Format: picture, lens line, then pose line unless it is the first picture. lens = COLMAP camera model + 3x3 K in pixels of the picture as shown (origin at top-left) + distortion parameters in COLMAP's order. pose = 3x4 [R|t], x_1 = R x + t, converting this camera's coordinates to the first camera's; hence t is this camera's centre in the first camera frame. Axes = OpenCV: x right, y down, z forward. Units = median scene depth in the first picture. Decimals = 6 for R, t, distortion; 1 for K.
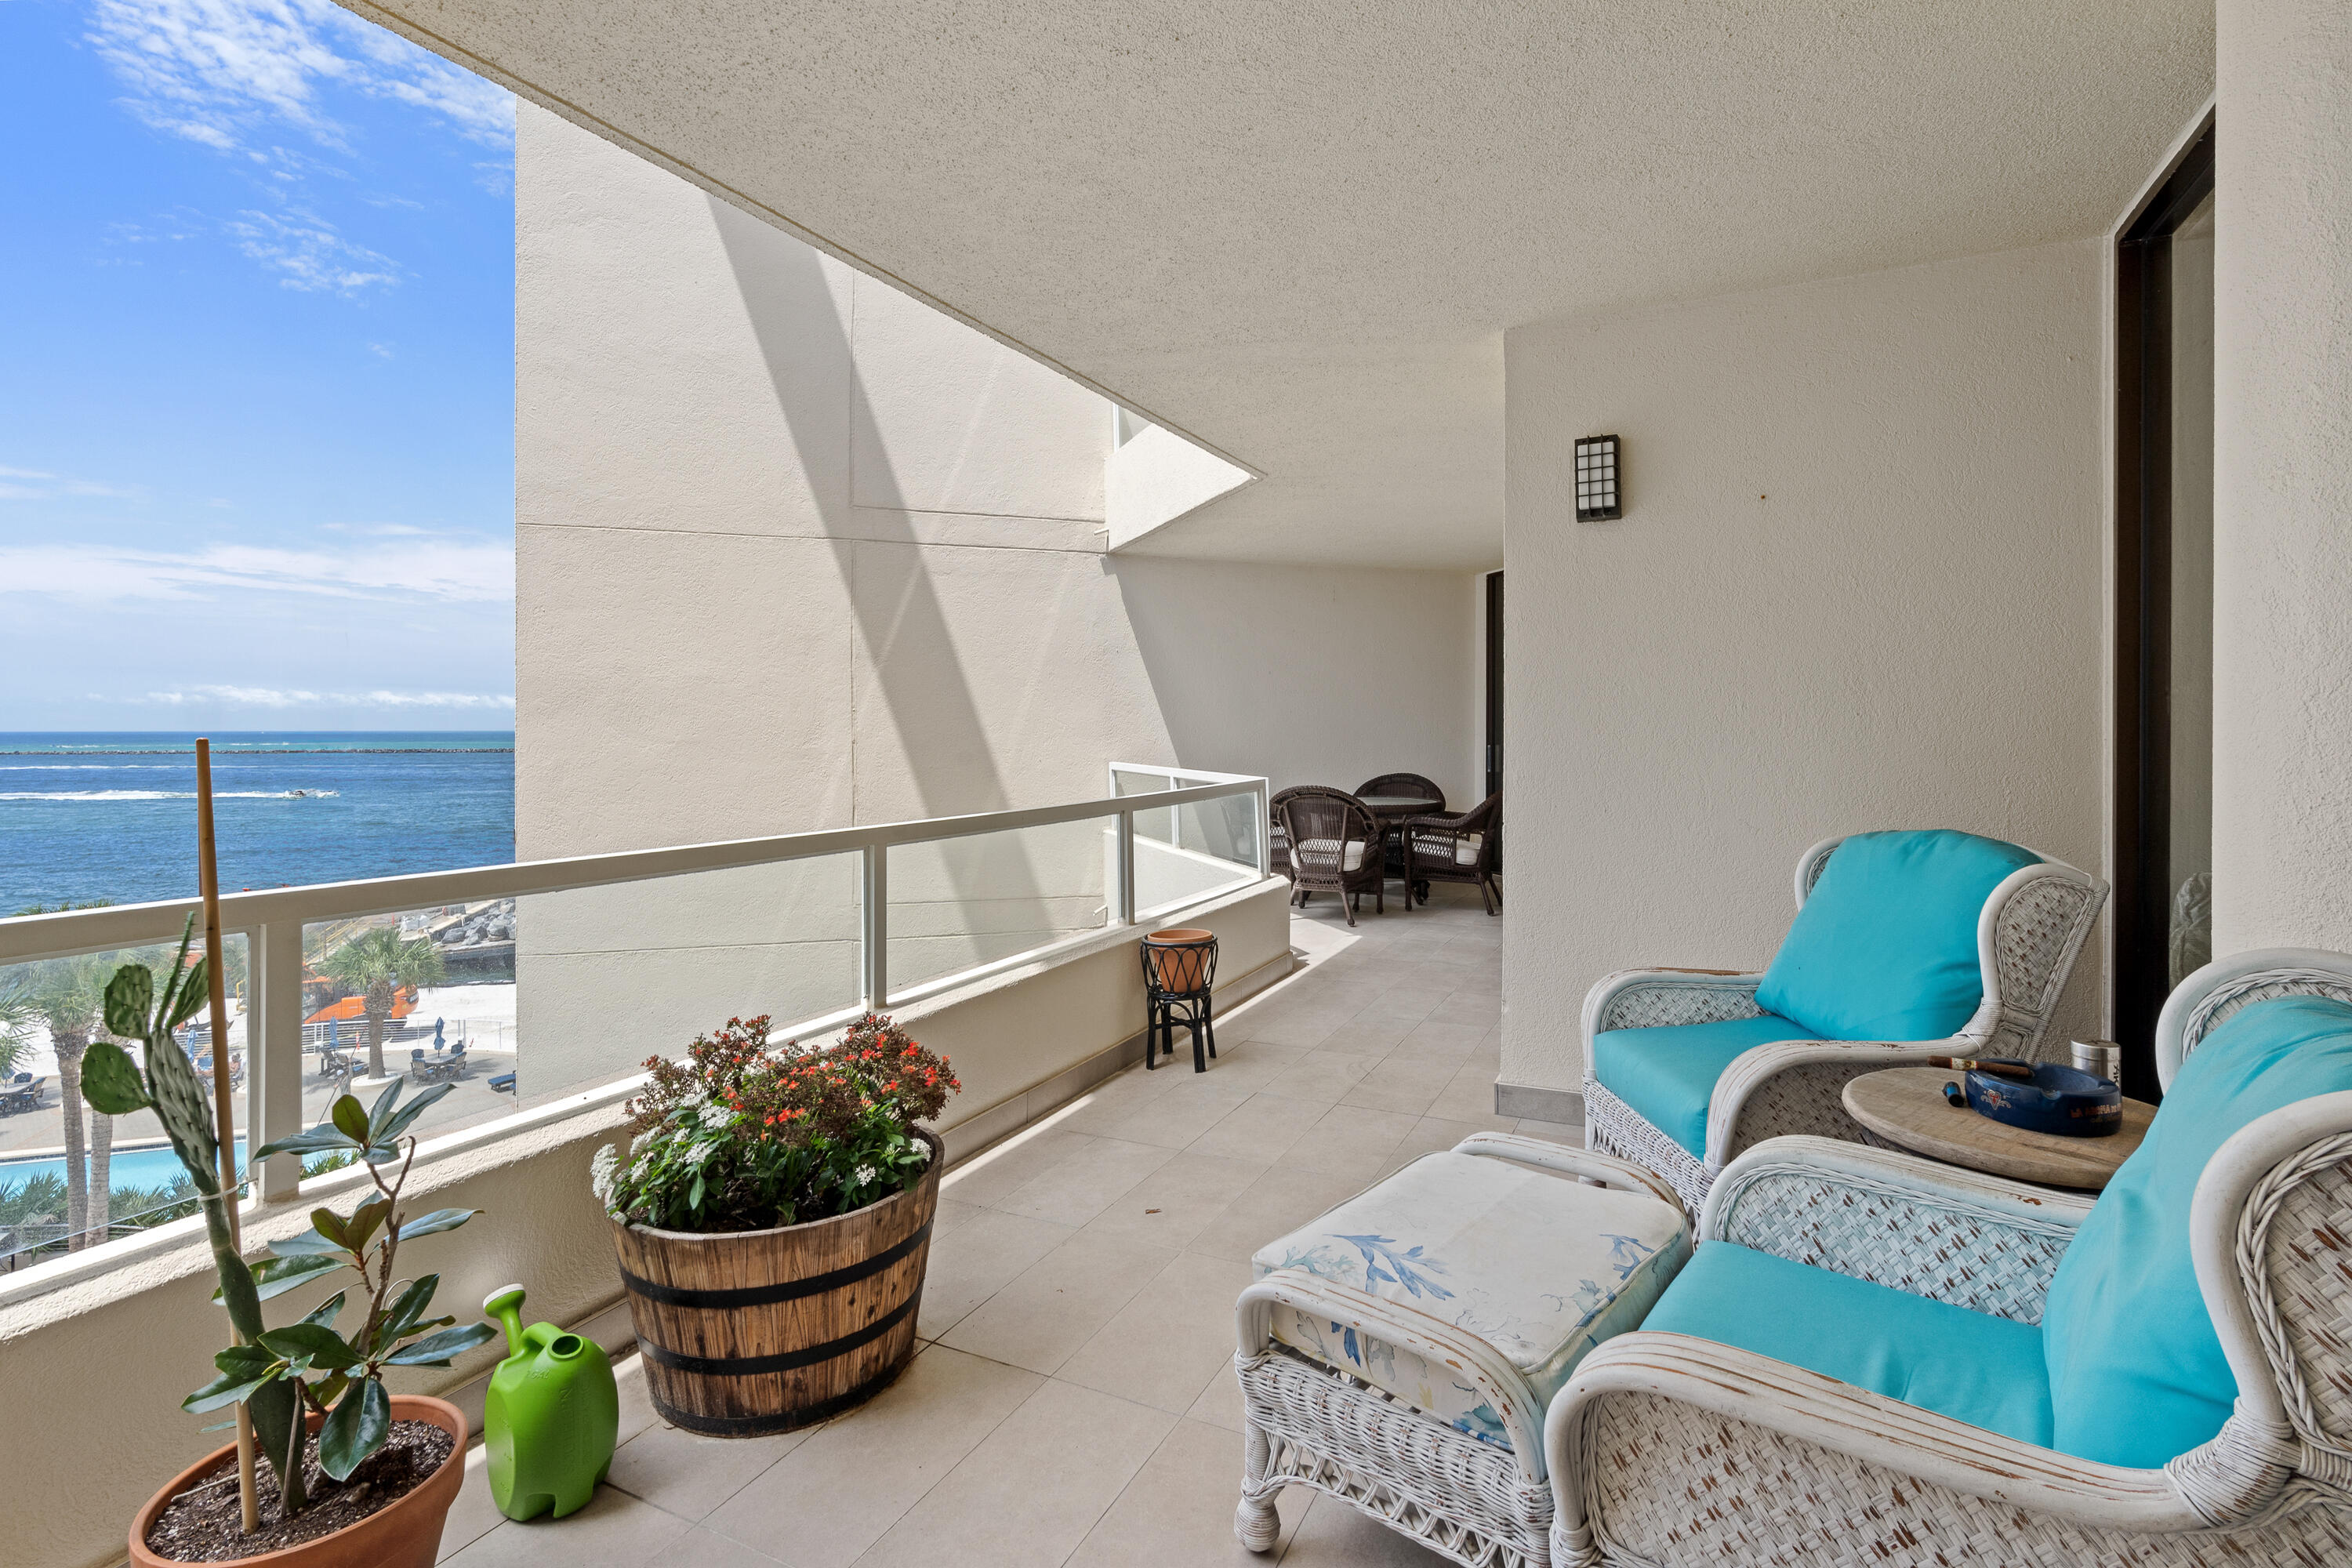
lens RADIAL K [[1067.9, 0, 1186.5], [0, 1067.9, 728.5], [0, 0, 1]] dist [-0.009533, -0.000243]
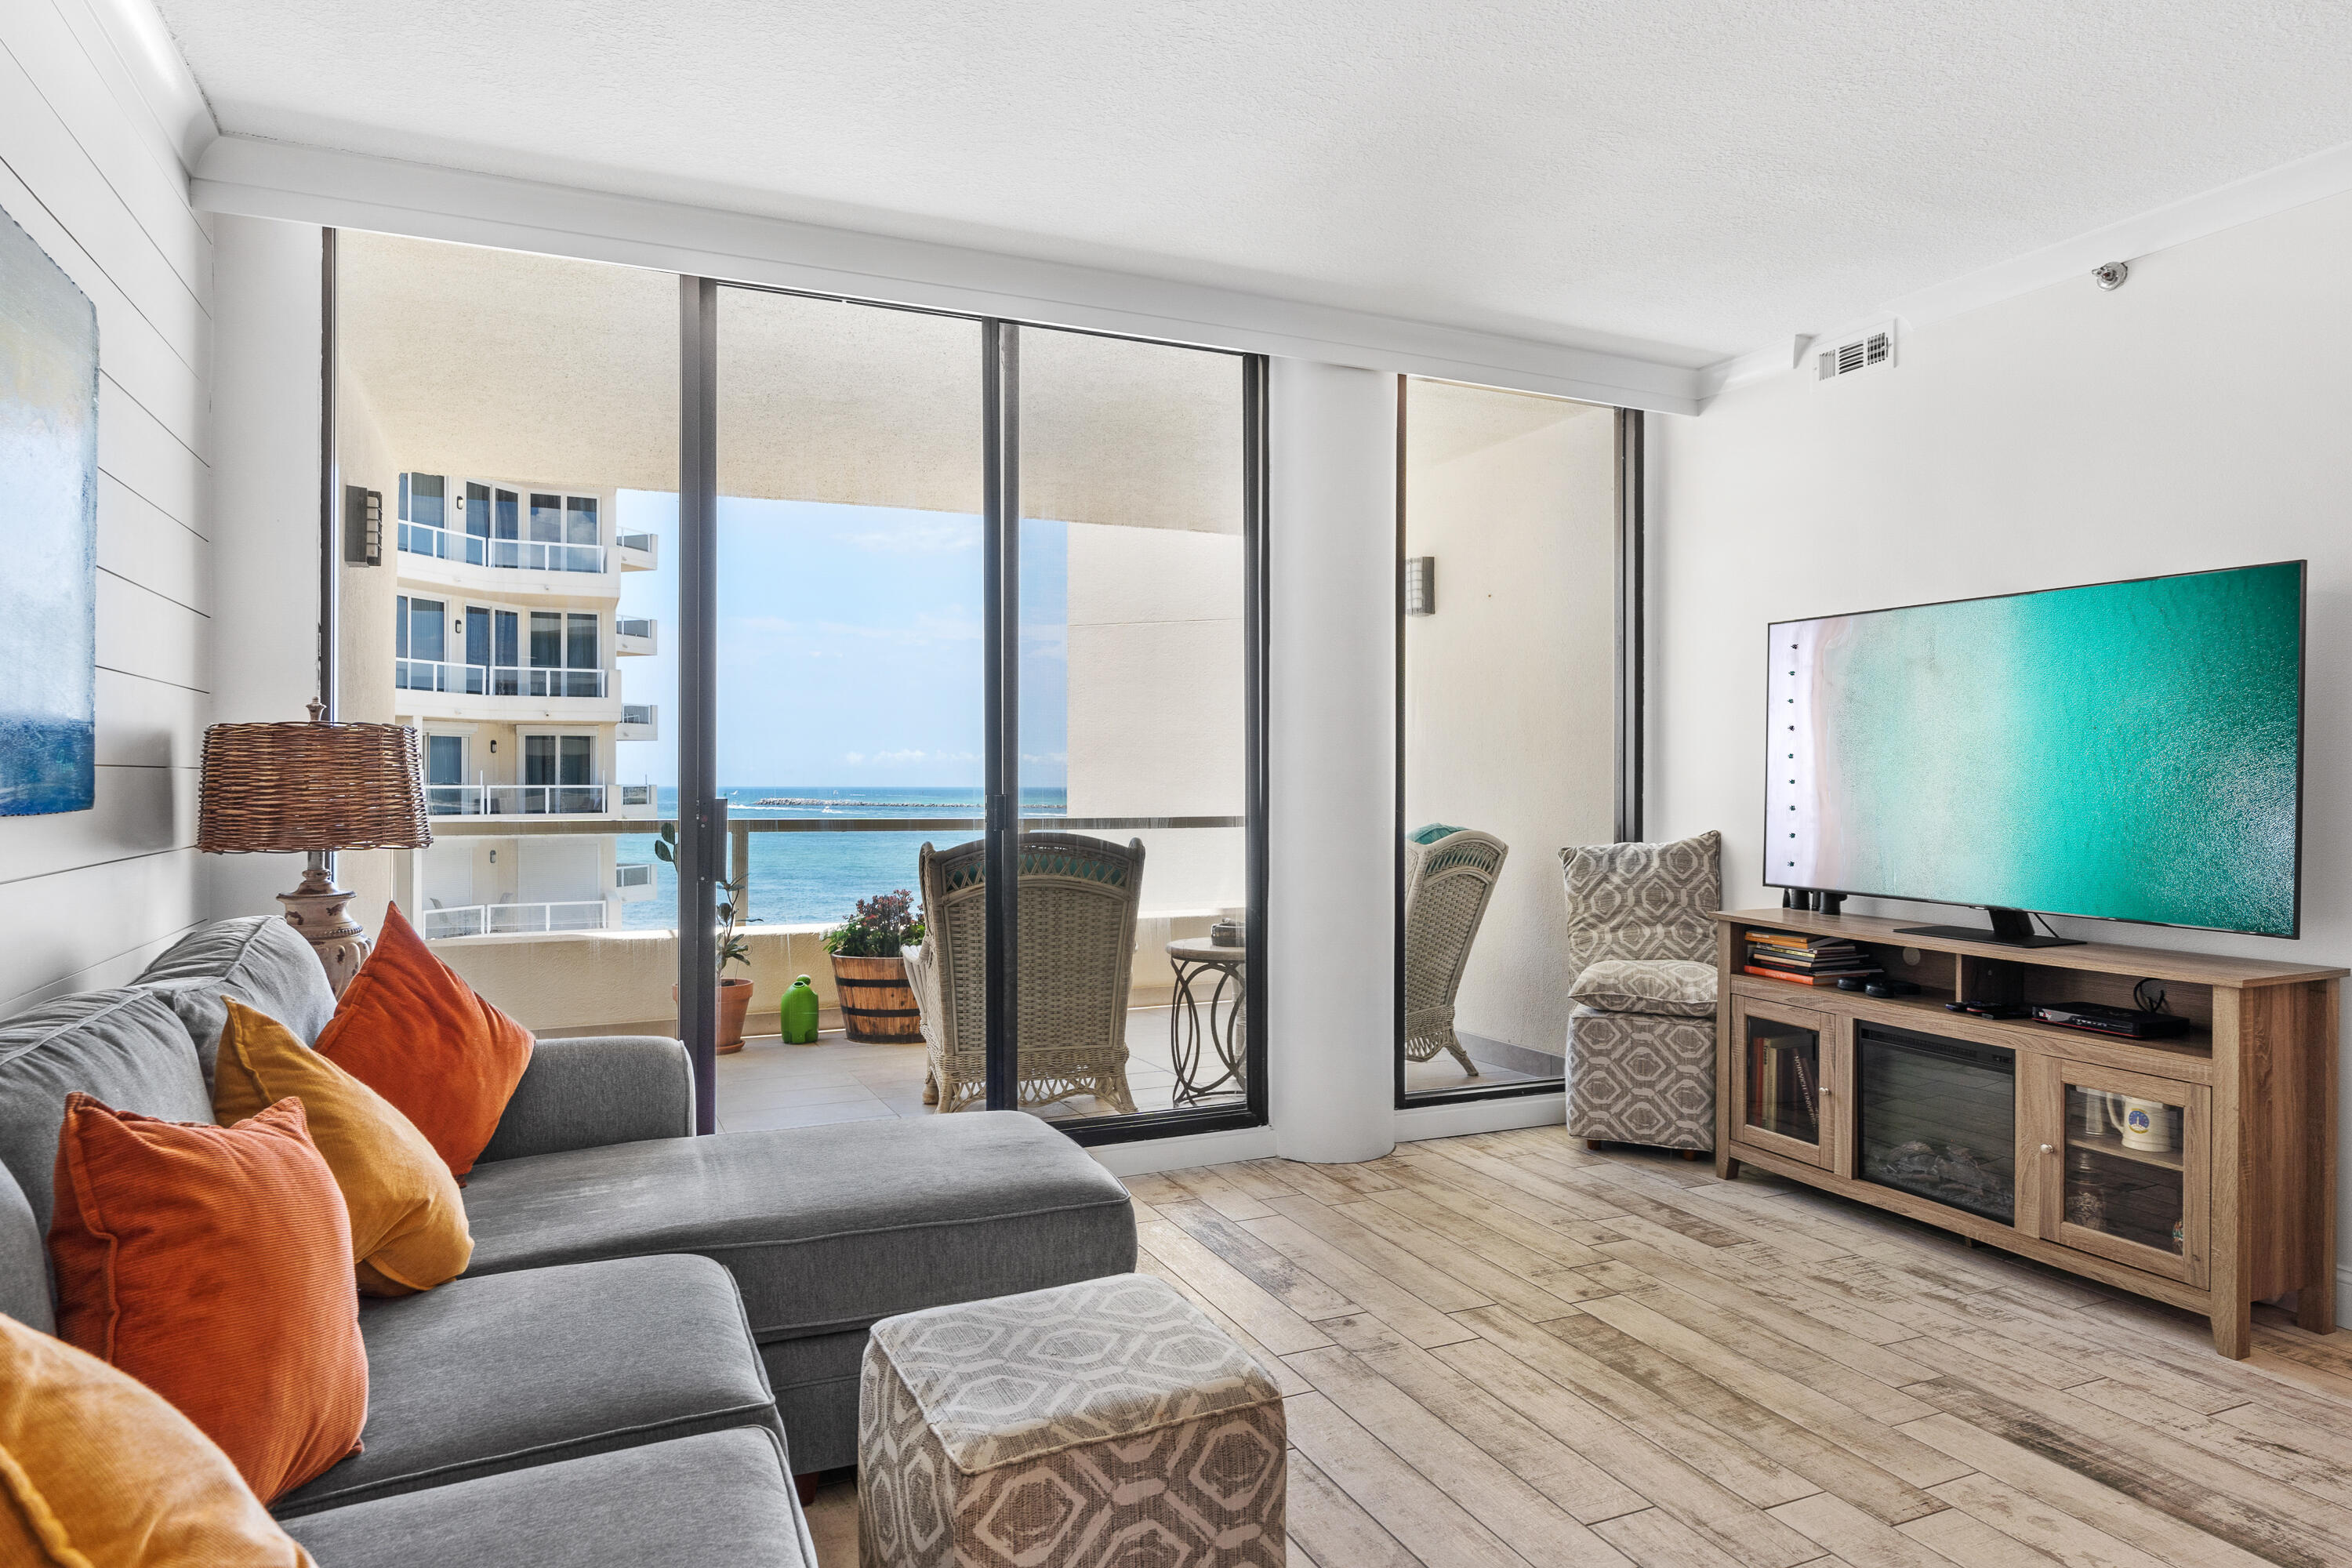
lens RADIAL K [[1377.1, 0, 1164.9], [0, 1377.1, 780.8], [0, 0, 1]] dist [0.000154, 0.001126]
pose [[0.763595, 0.000498, -0.645695, 0.468081], [-0.001542, 0.999998, -0.001051, 0.009467], [0.645694, 0.001798, 0.763594, -0.215581]]
